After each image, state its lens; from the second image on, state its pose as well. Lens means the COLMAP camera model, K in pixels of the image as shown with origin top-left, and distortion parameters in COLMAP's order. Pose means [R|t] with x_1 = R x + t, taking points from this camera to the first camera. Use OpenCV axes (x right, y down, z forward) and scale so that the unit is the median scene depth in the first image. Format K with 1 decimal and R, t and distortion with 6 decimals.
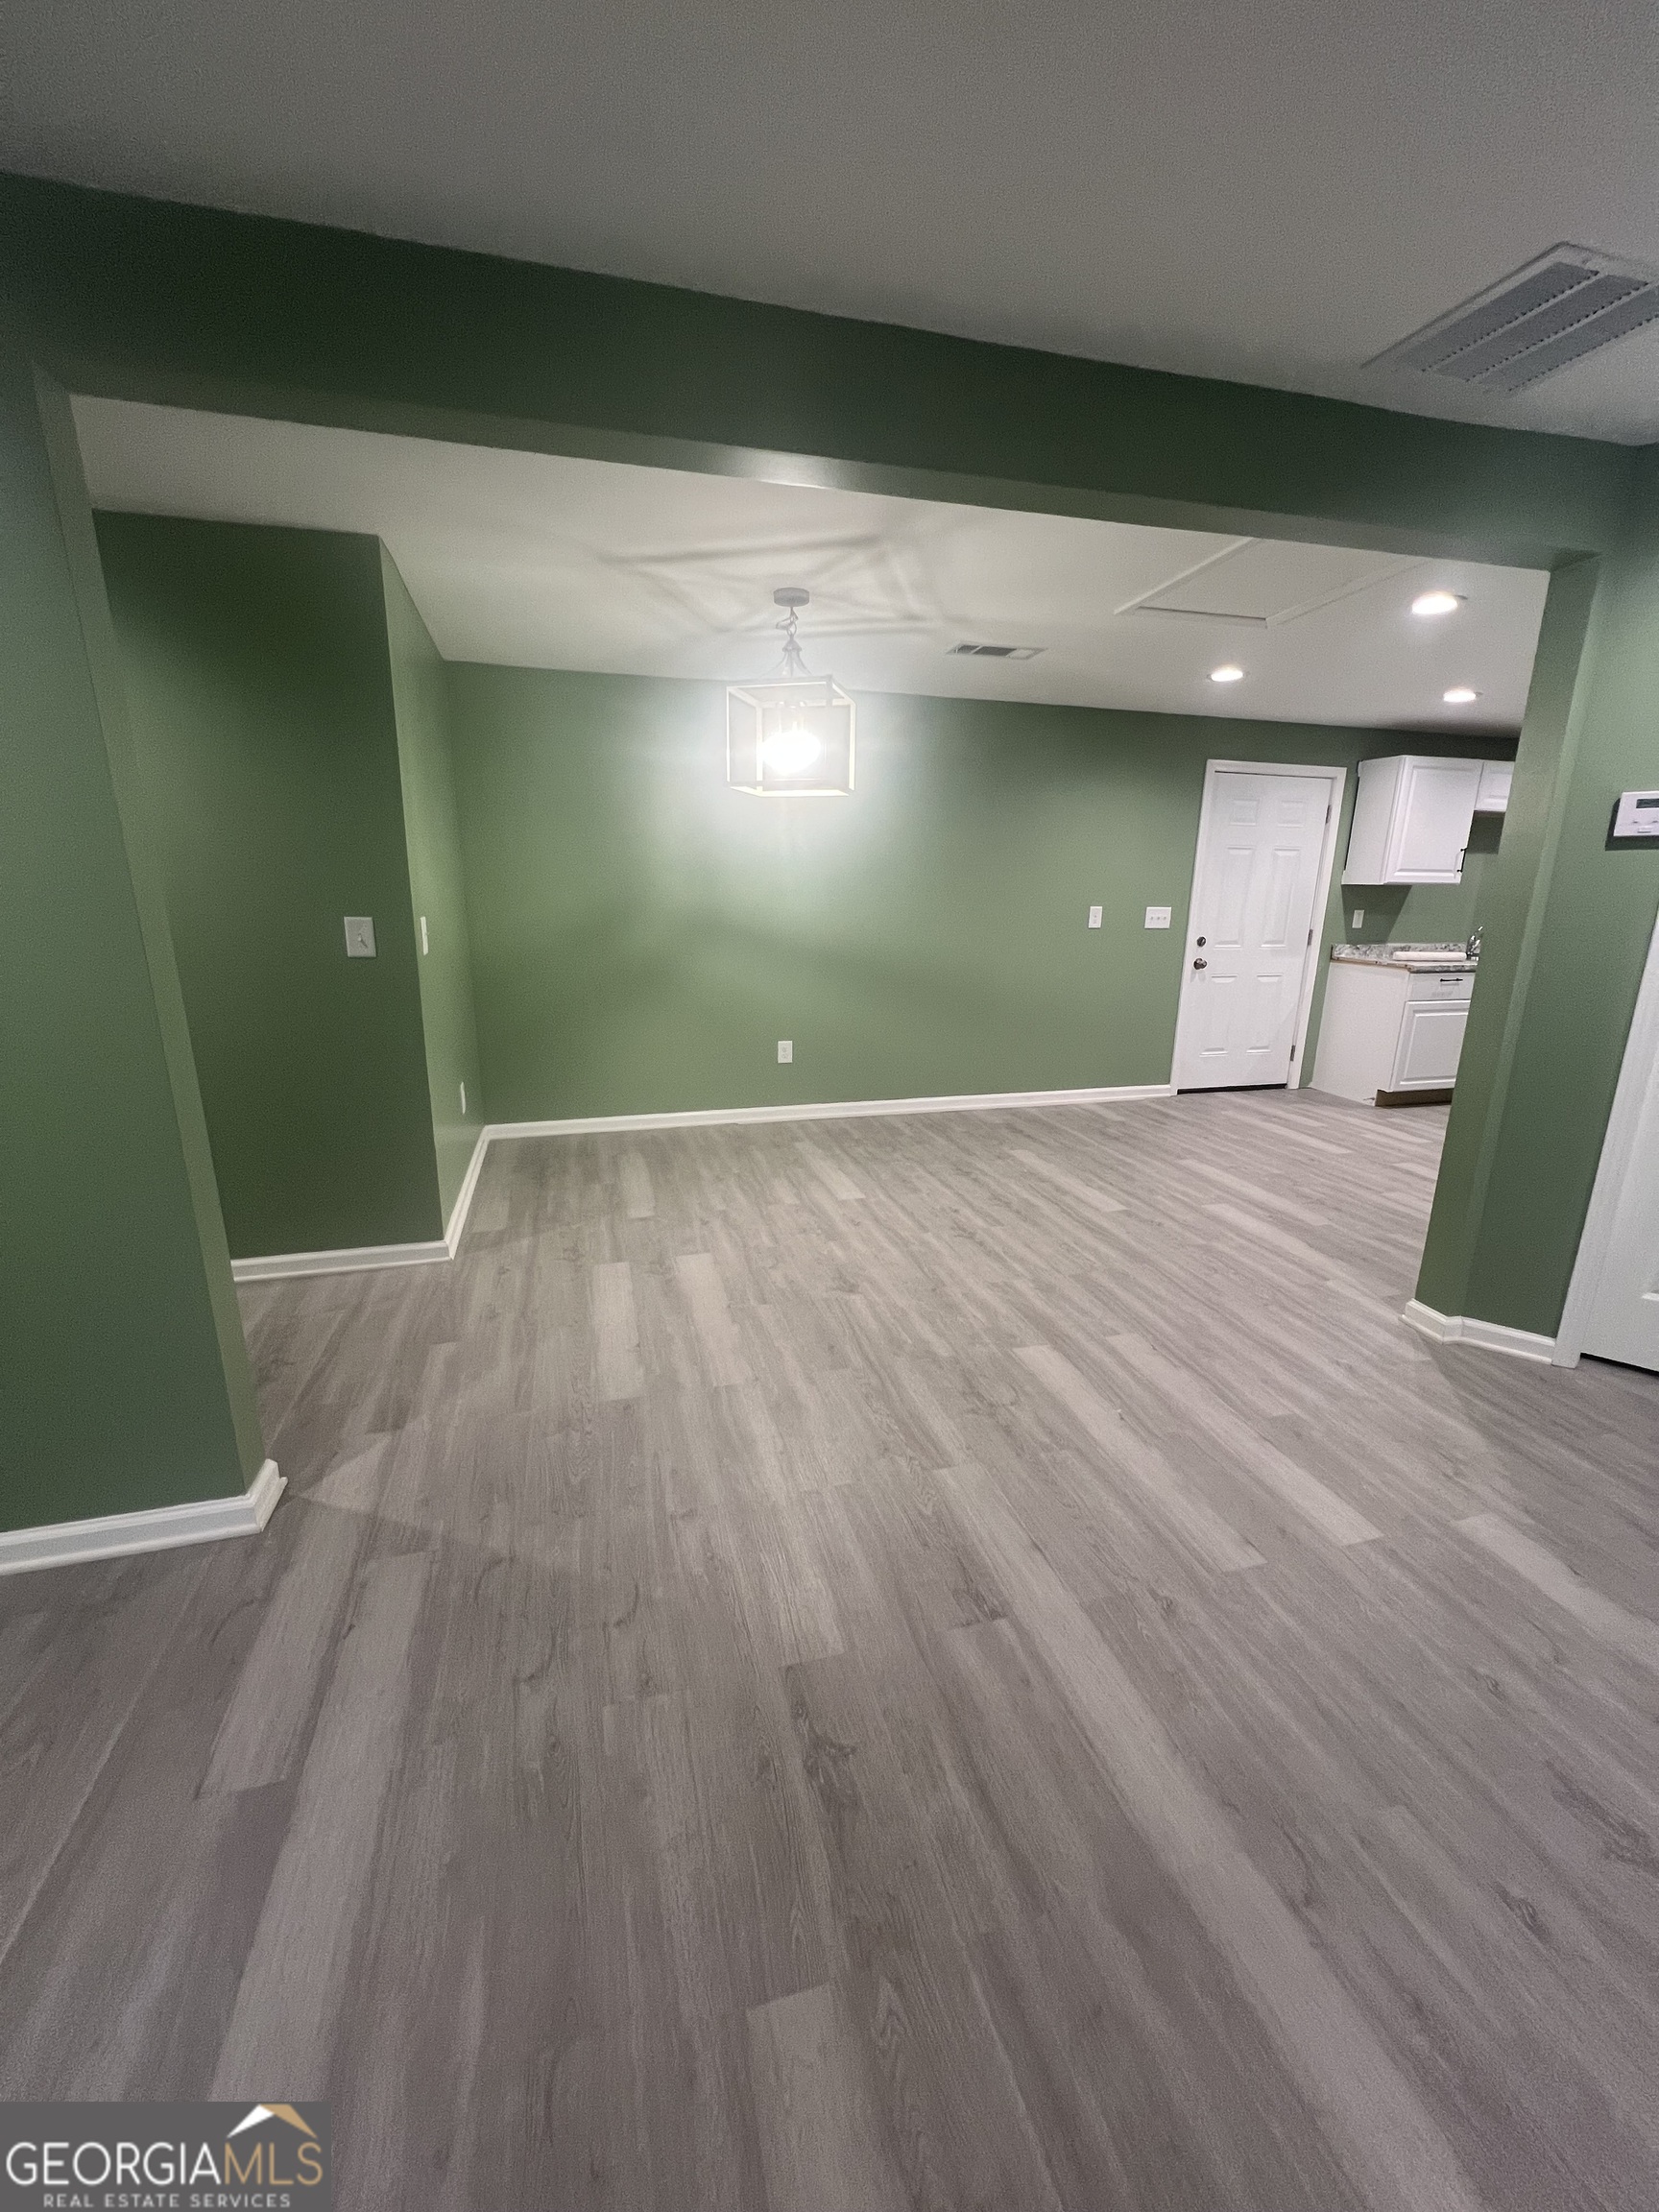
lens RADIAL K [[885.1, 0, 824.2], [0, 885.1, 1105.3], [0, 0, 1]] dist [0.000690, 0.000298]
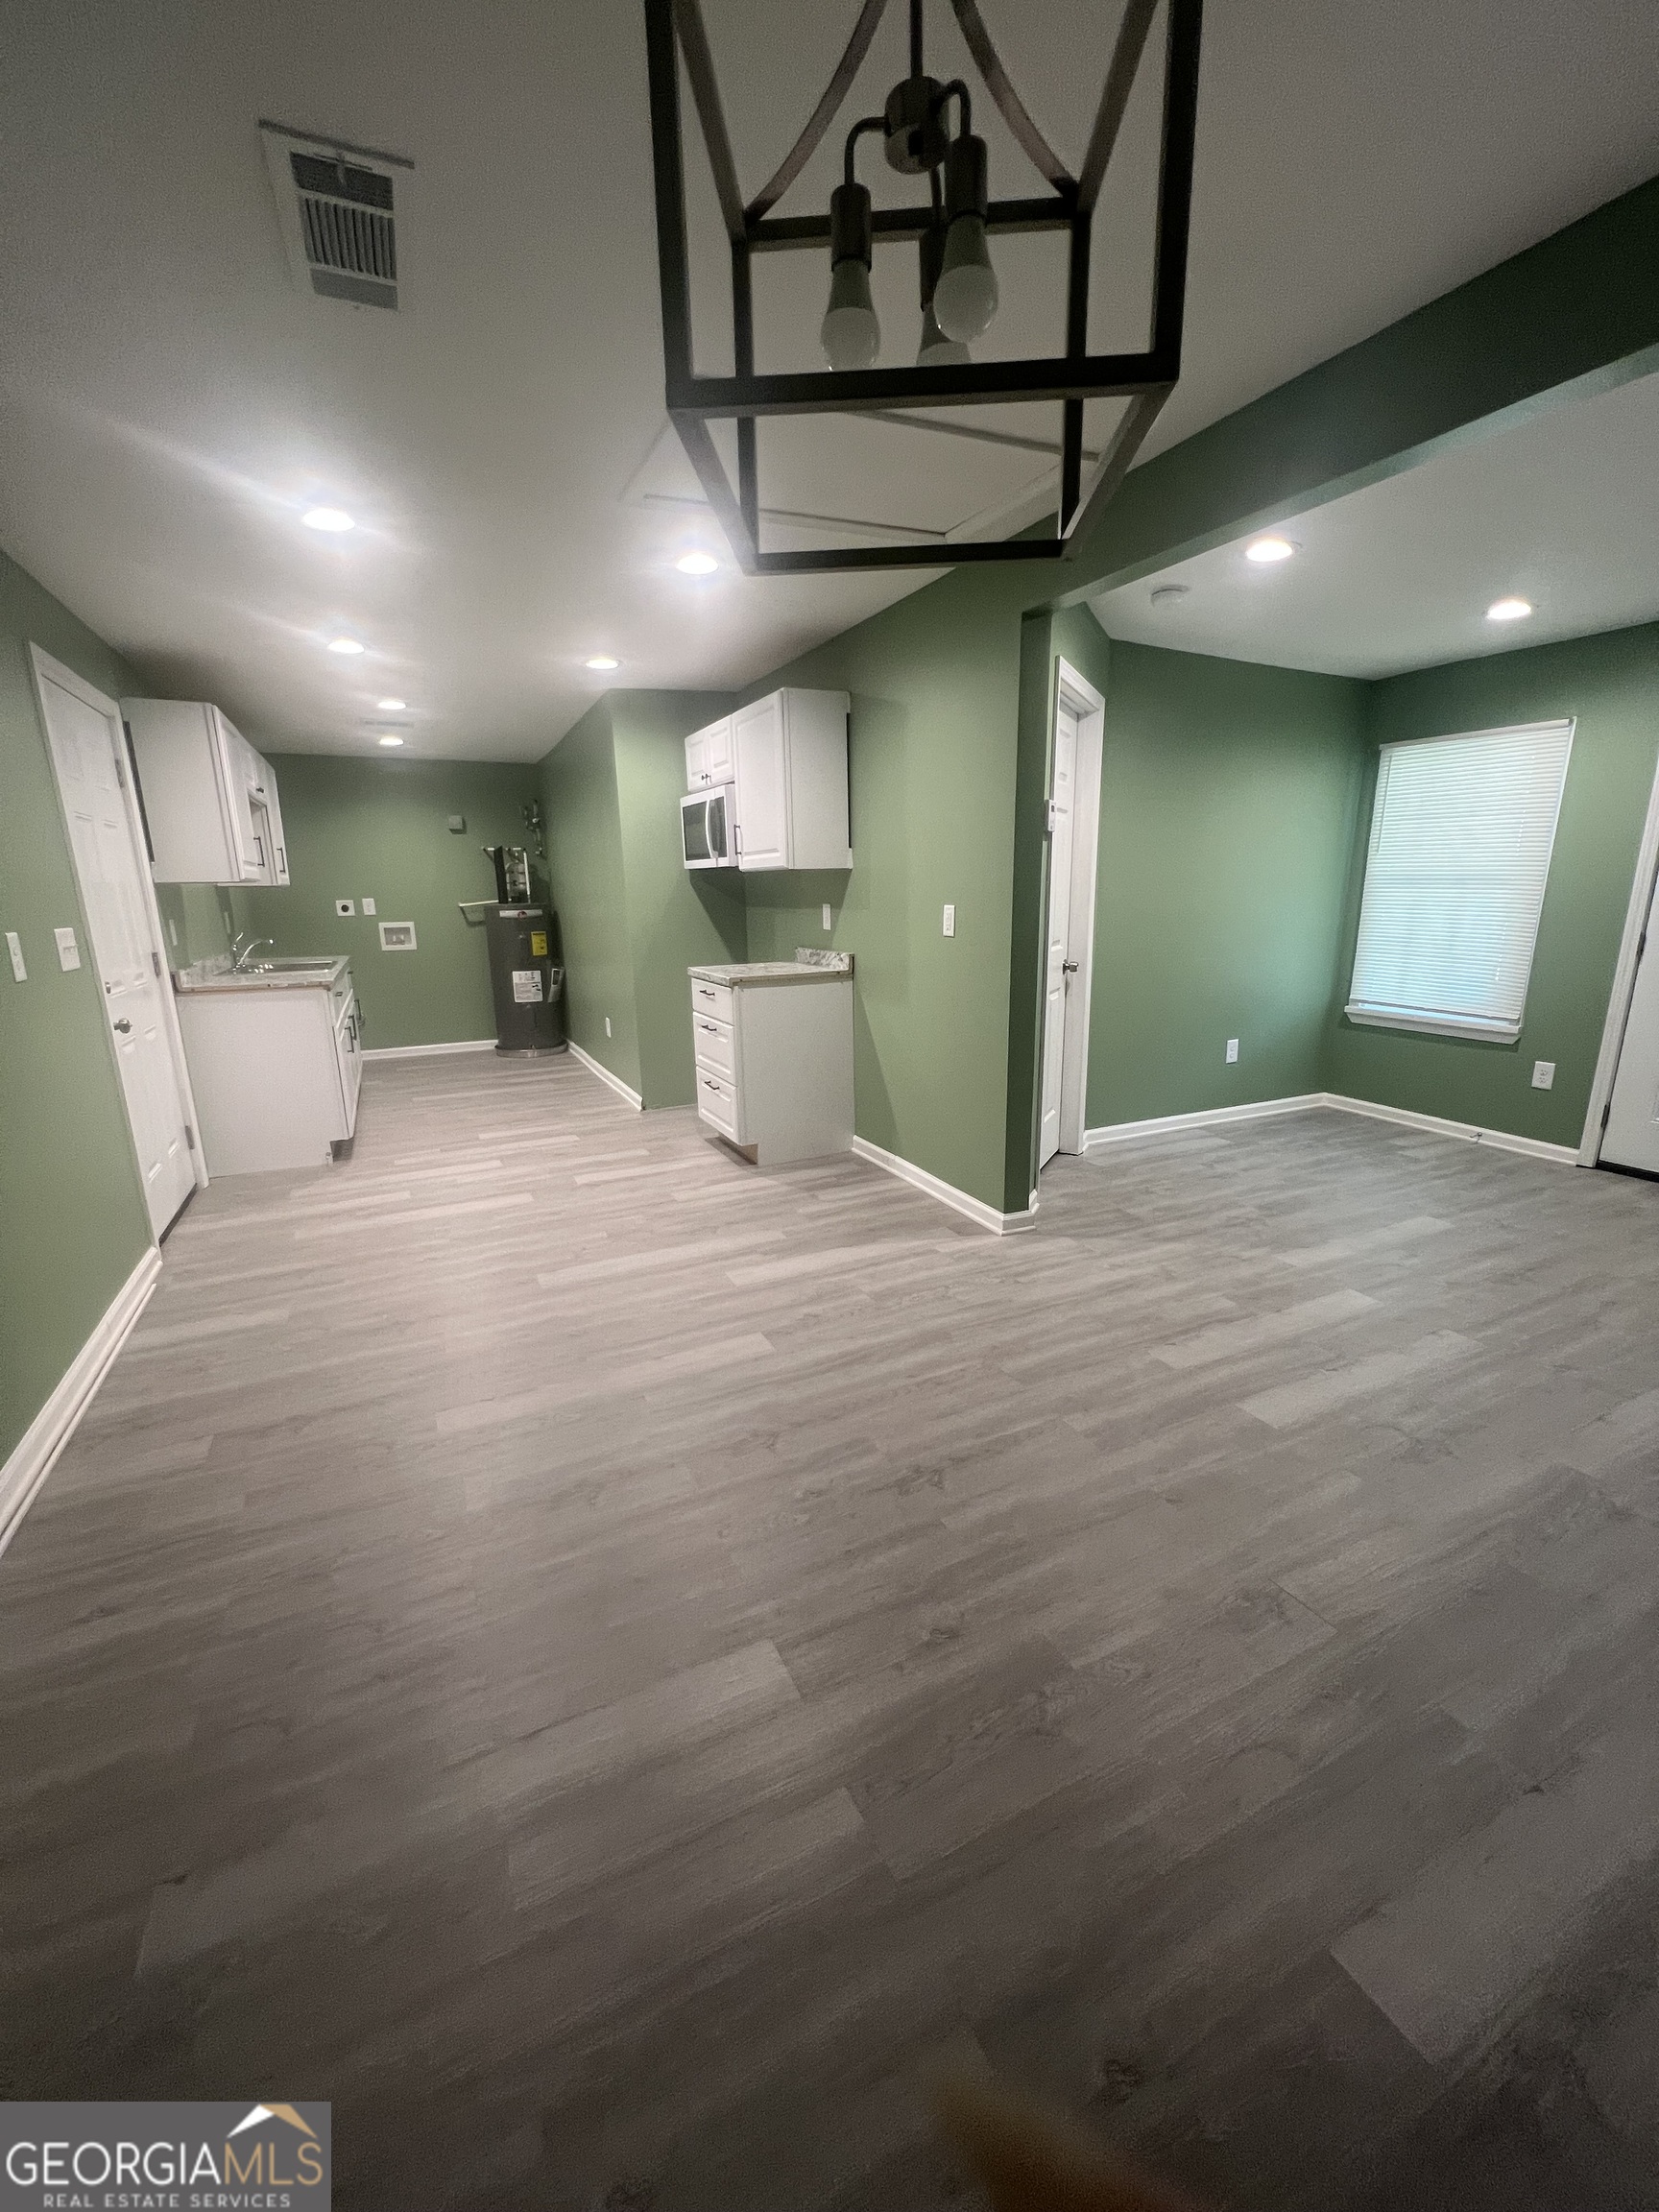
lens RADIAL K [[885.1, 0, 824.2], [0, 885.1, 1105.3], [0, 0, 1]] dist [0.000690, 0.000298]
pose [[-0.180018, -0.243947, 0.952934, -0.284712], [0.255501, 0.923914, 0.284784, -0.231486], [-0.949901, 0.294742, -0.103992, 0.951700]]
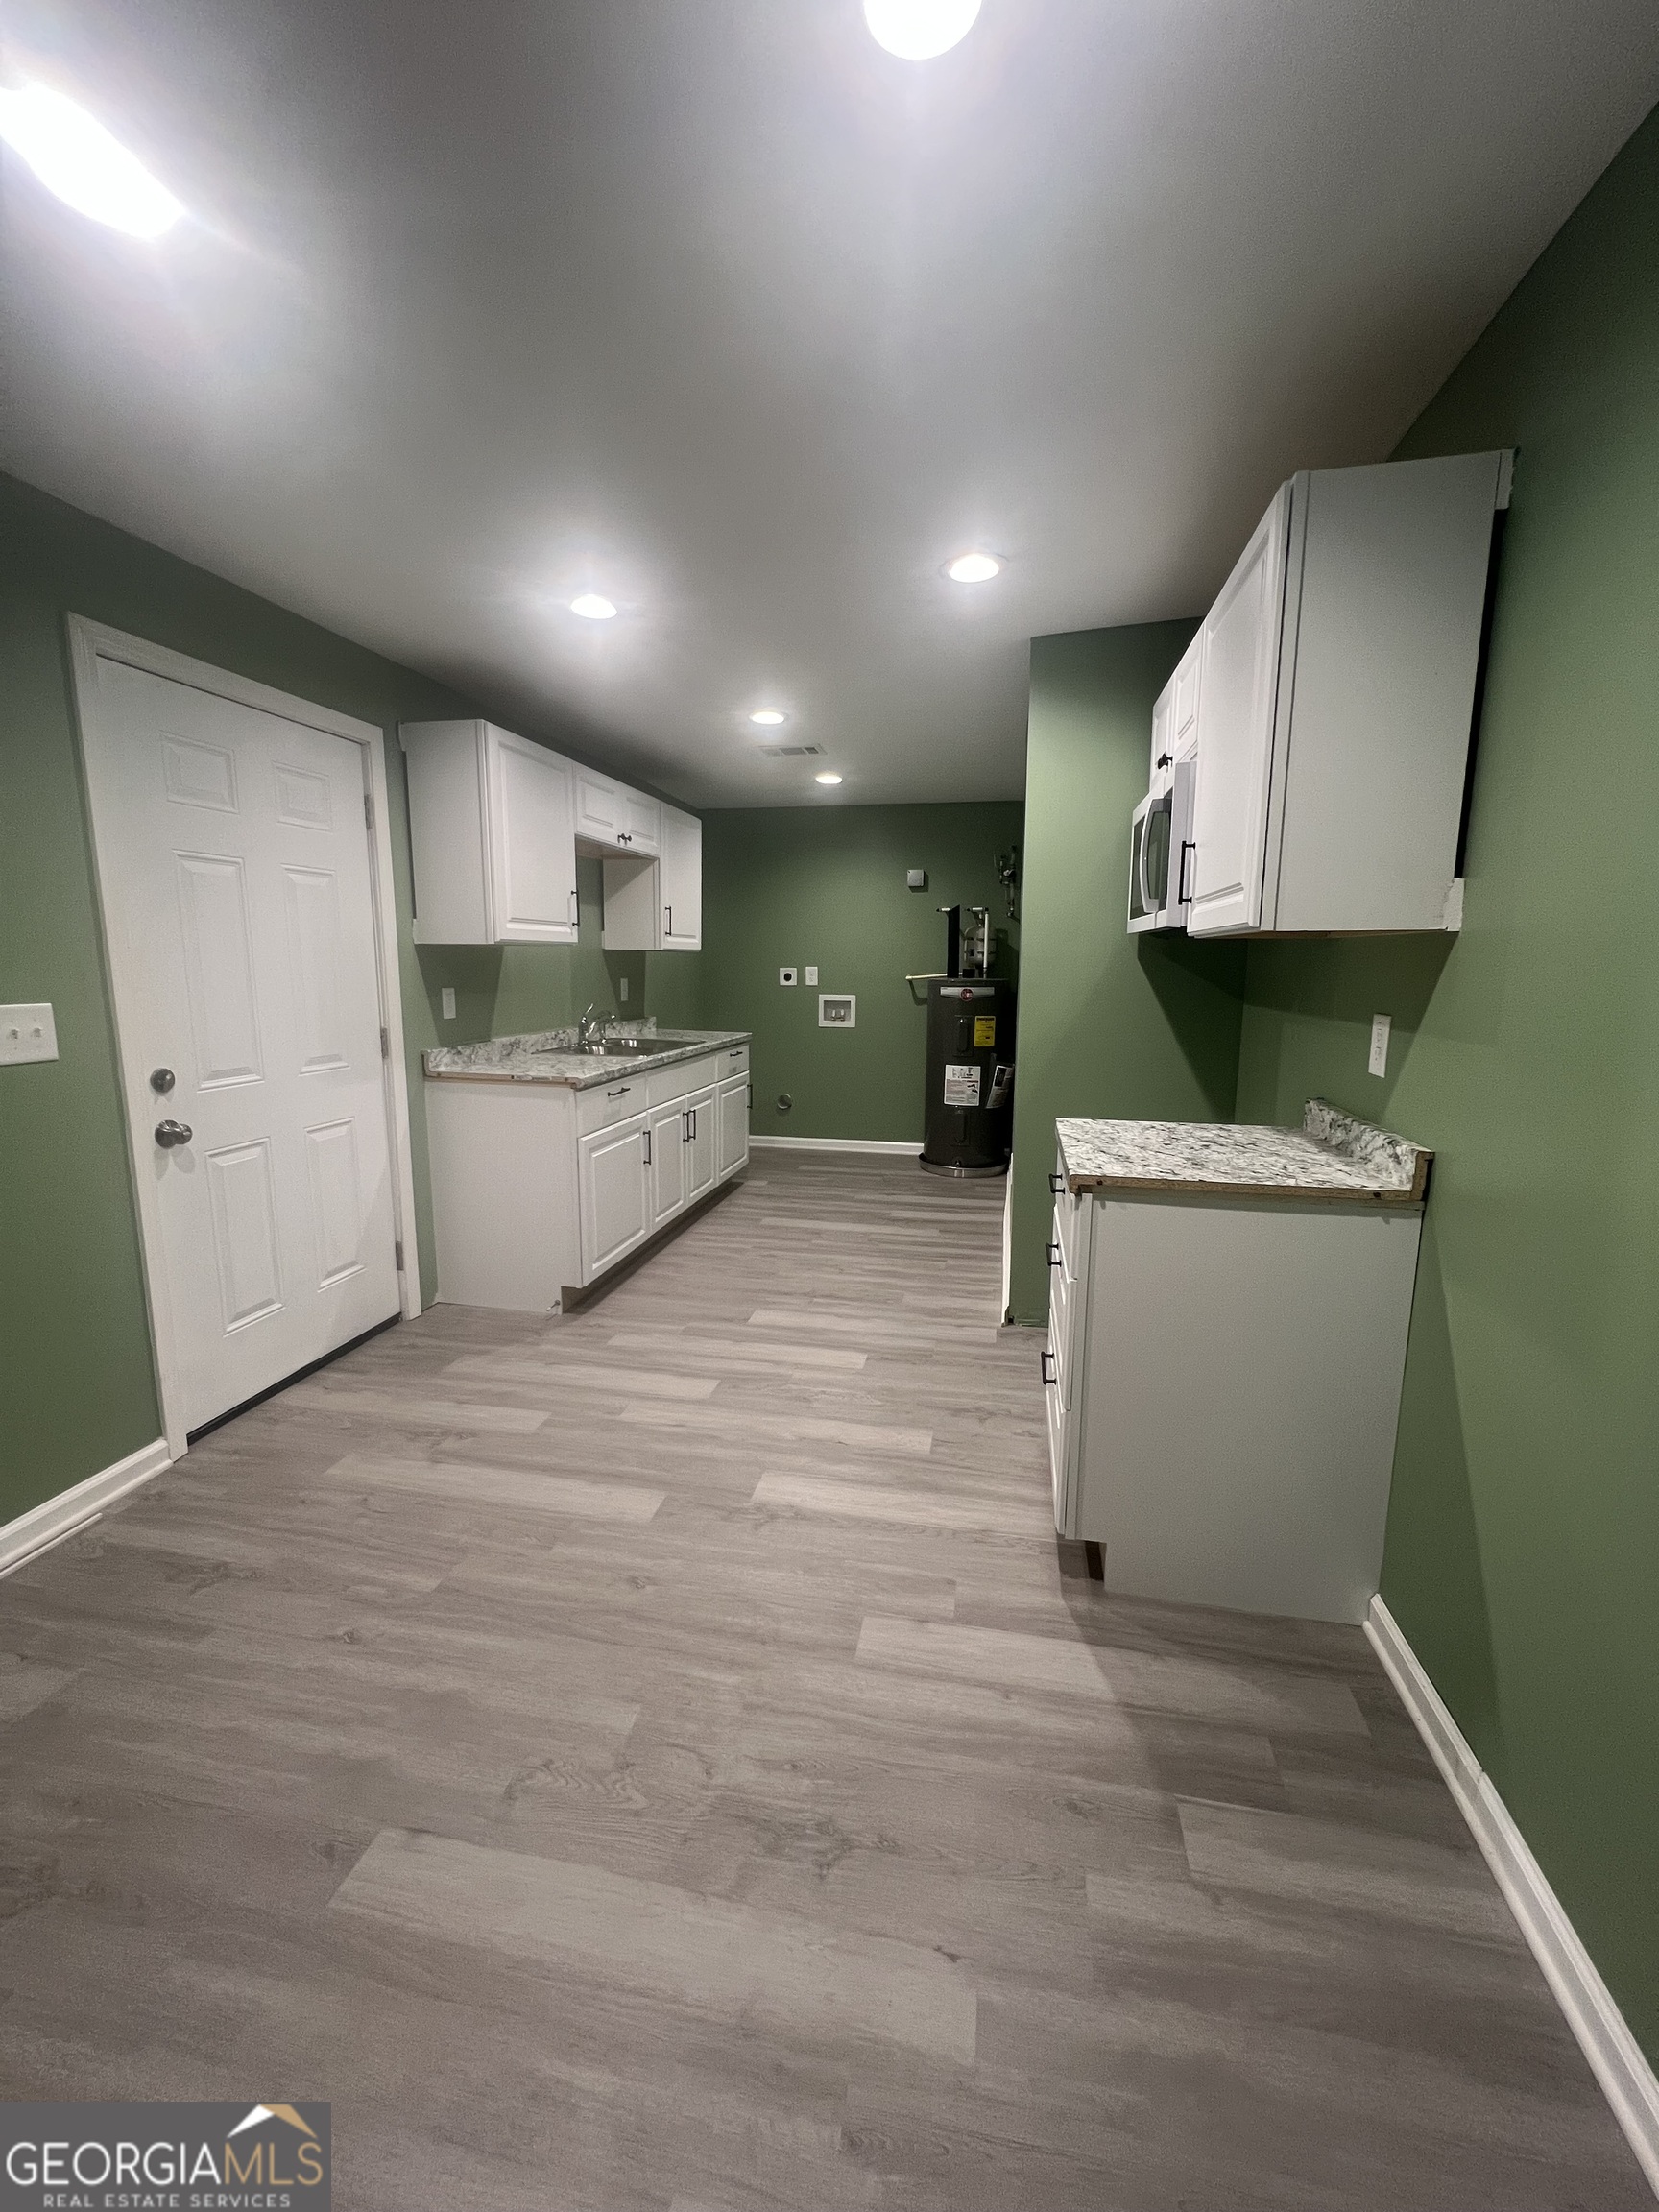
lens RADIAL K [[885.1, 0, 824.2], [0, 885.1, 1105.3], [0, 0, 1]] dist [0.000690, 0.000298]
pose [[0.456548, -0.153460, 0.876364, 0.300269], [0.216999, 0.974471, 0.057592, -0.191285], [-0.862830, 0.163877, 0.478194, 0.794375]]
